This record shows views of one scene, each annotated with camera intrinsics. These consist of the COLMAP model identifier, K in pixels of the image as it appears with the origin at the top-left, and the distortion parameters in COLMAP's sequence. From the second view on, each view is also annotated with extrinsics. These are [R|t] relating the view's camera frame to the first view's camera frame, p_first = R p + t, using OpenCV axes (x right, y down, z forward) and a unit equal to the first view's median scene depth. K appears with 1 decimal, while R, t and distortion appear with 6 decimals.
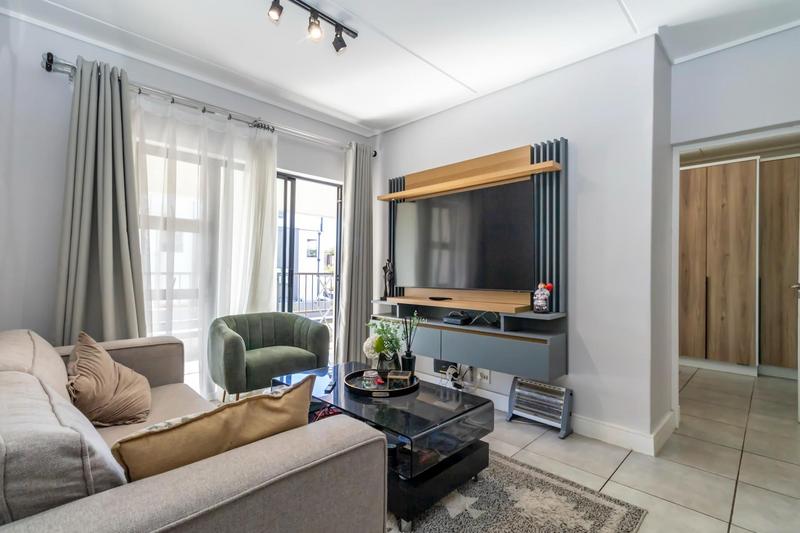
lens RADIAL K [[383.6, 0, 387.6], [0, 383.6, 265.9], [0, 0, 1]] dist [0.021675, 0.000372]
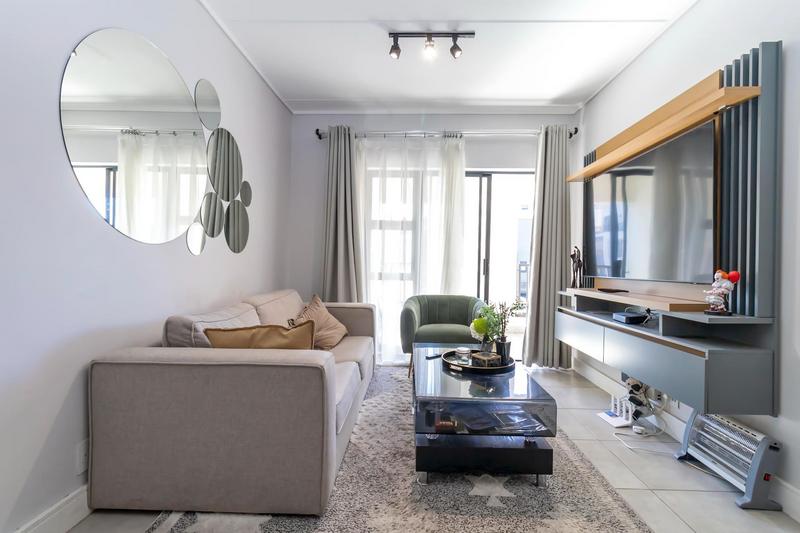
lens RADIAL K [[378.9, 0, 400.0], [0, 378.9, 266.5], [0, 0, 1]] dist [0.000025, 0.000132]
pose [[0.675779, 0.006528, -0.737076, 0.474414], [-0.002113, 0.999974, 0.006919, 0.031484], [0.737102, -0.003118, 0.675775, 0.124349]]
